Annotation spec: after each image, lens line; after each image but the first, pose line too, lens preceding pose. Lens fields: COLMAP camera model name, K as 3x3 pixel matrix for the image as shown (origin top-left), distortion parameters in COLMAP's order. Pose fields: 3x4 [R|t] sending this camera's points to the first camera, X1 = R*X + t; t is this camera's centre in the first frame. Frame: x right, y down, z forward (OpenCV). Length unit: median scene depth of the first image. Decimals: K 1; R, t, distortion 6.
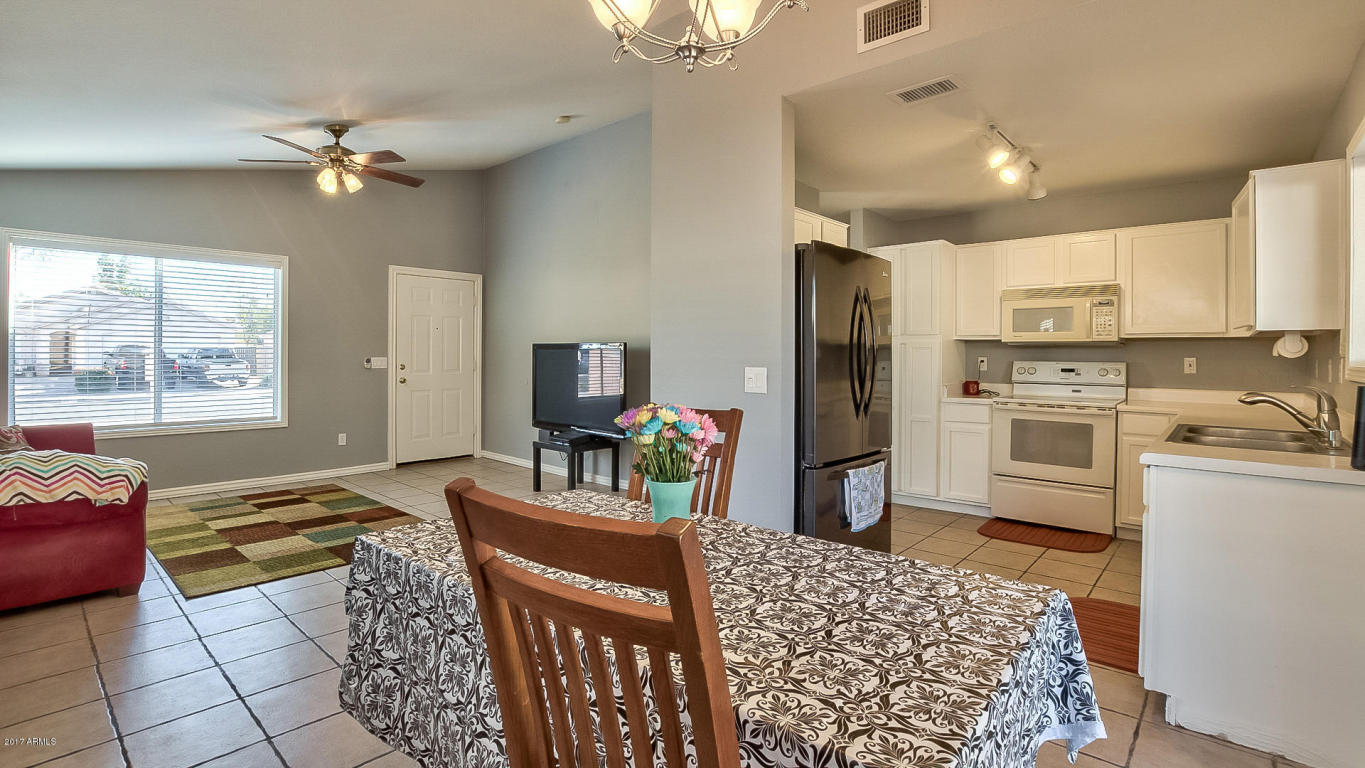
lens RADIAL K [[628.8, 0, 671.2], [0, 628.8, 353.5], [0, 0, 1]] dist [-0.043576, 0.009754]
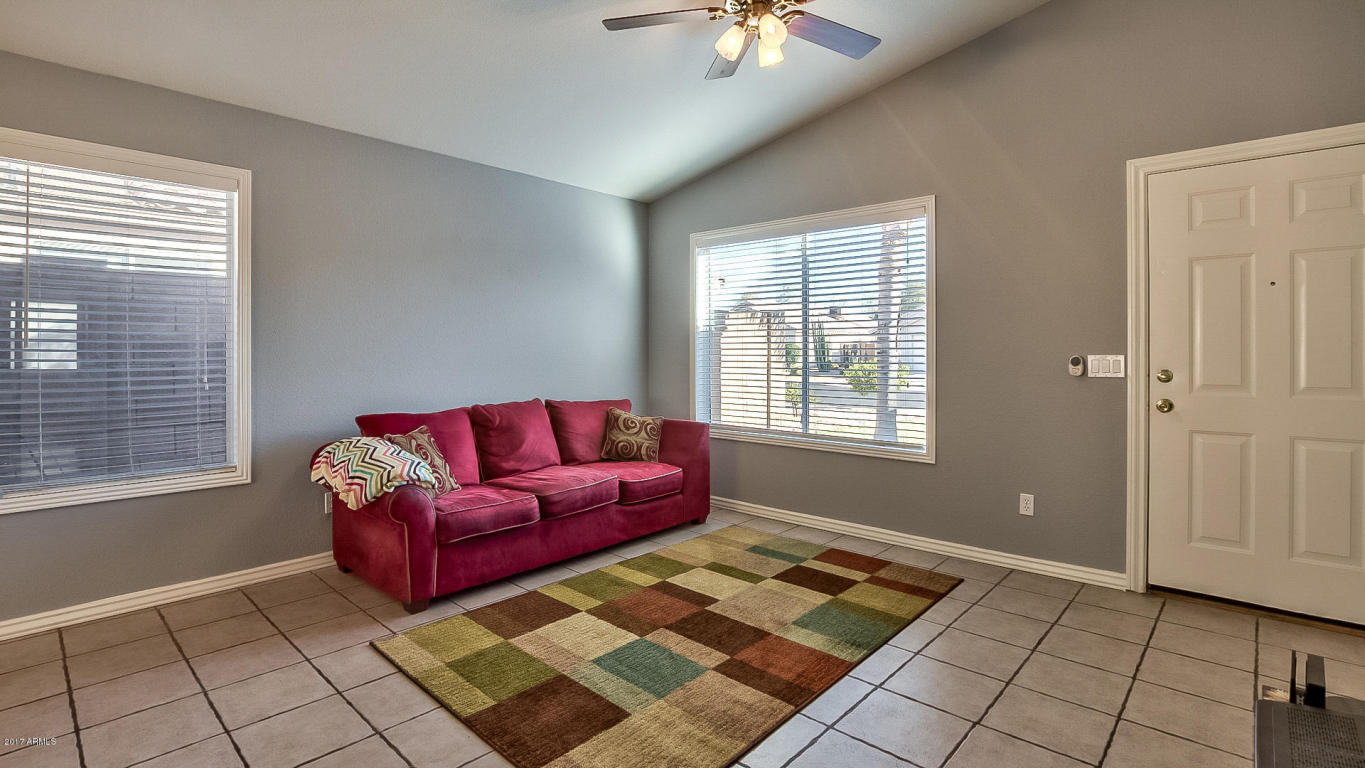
lens RADIAL K [[636.1, 0, 678.6], [0, 636.1, 351.5], [0, 0, 1]] dist [-0.034543, 0.000029]
pose [[-0.005258, -0.004270, -0.999977, 0.025532], [0.002379, 0.999988, -0.004283, 0.005407], [0.999983, -0.002401, -0.005248, 0.713564]]
